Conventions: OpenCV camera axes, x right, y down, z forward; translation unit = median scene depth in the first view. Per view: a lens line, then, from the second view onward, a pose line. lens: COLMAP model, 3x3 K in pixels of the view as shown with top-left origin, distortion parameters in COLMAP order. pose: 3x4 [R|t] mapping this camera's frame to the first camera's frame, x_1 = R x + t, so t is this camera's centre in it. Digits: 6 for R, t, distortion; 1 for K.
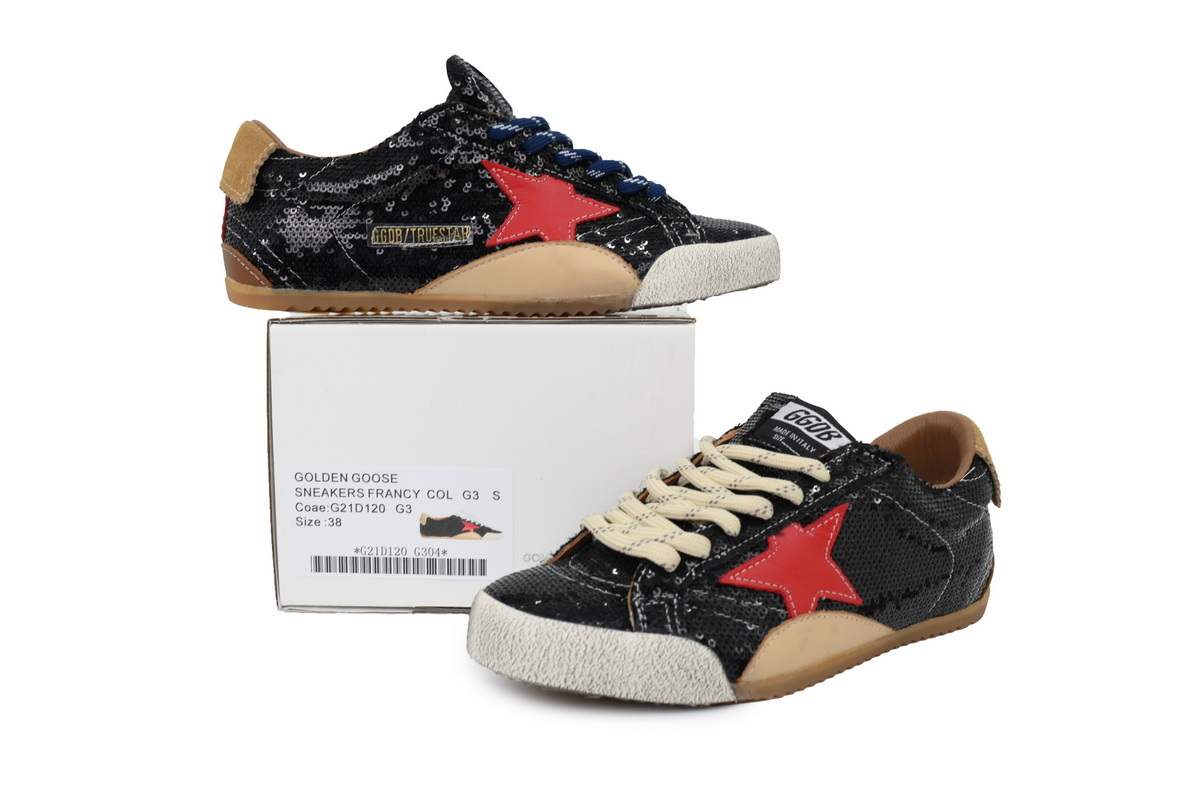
lens RADIAL K [[901.9, 0, 600.0], [0, 901.9, 400.0], [0, 0, 1]] dist [0.065255, -0.000465]
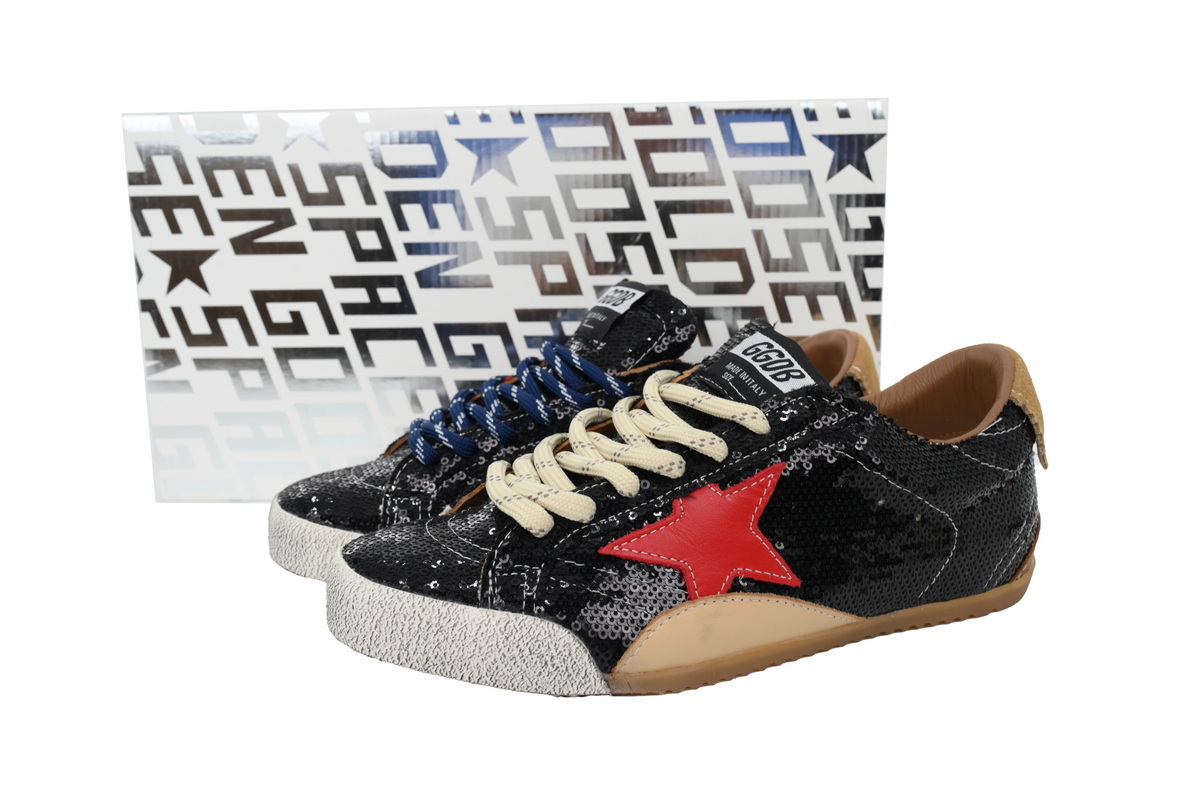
lens RADIAL K [[901.9, 0, 600.0], [0, 901.9, 400.0], [0, 0, 1]] dist [0.065255, -0.000465]
pose [[0.975525, 0.027254, -0.218194, 0.291561], [-0.007242, 0.995733, 0.091996, -0.012770], [0.219770, -0.088164, 0.971560, 0.198872]]
